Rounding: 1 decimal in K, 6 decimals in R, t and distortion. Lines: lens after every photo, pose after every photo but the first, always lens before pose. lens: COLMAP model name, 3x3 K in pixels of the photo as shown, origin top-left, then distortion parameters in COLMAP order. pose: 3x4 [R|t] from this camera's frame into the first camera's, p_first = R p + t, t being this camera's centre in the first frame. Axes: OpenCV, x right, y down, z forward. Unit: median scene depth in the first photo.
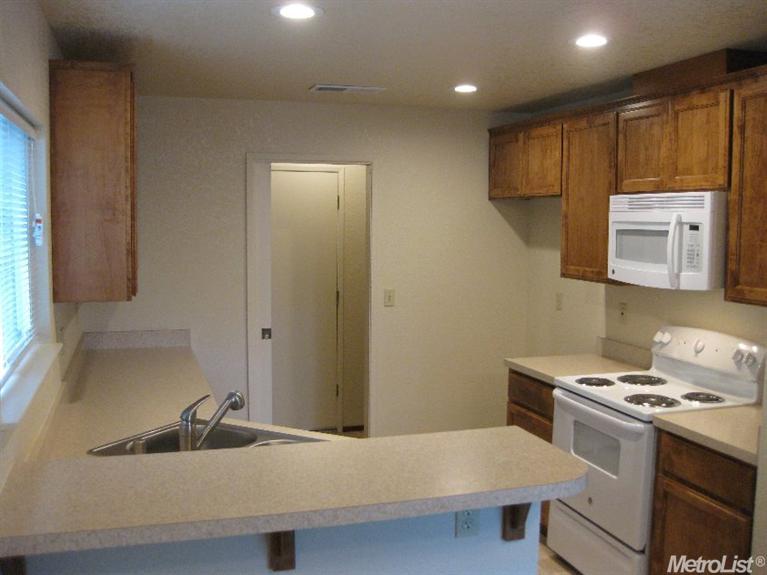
lens RADIAL K [[791.2, 0, 378.1], [0, 791.2, 284.4], [0, 0, 1]] dist [-0.101642, 0.000000]
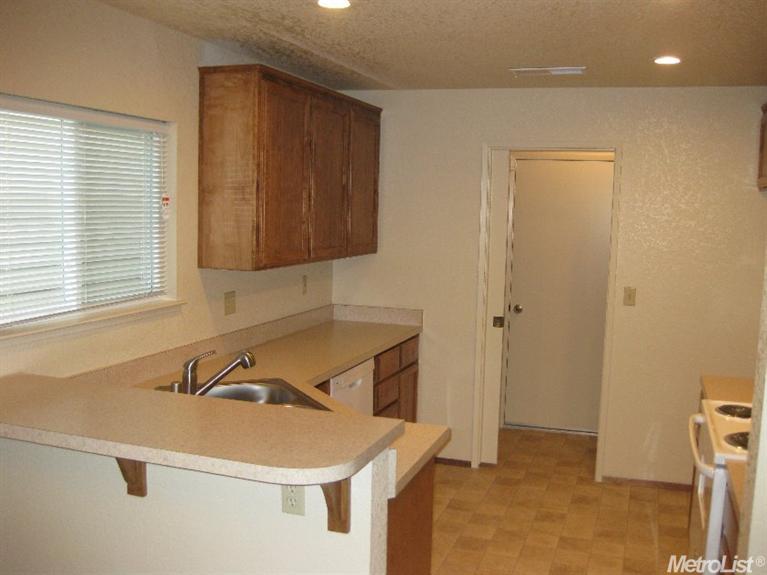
lens RADIAL K [[791.2, 0, 379.8], [0, 791.2, 290.7], [0, 0, 1]] dist [-0.101642, 0.000000]
pose [[0.814682, 0.076638, -0.574822, 0.509925], [-0.069269, 0.996993, 0.034750, -0.002265], [0.575756, 0.011507, 0.817541, 0.156658]]
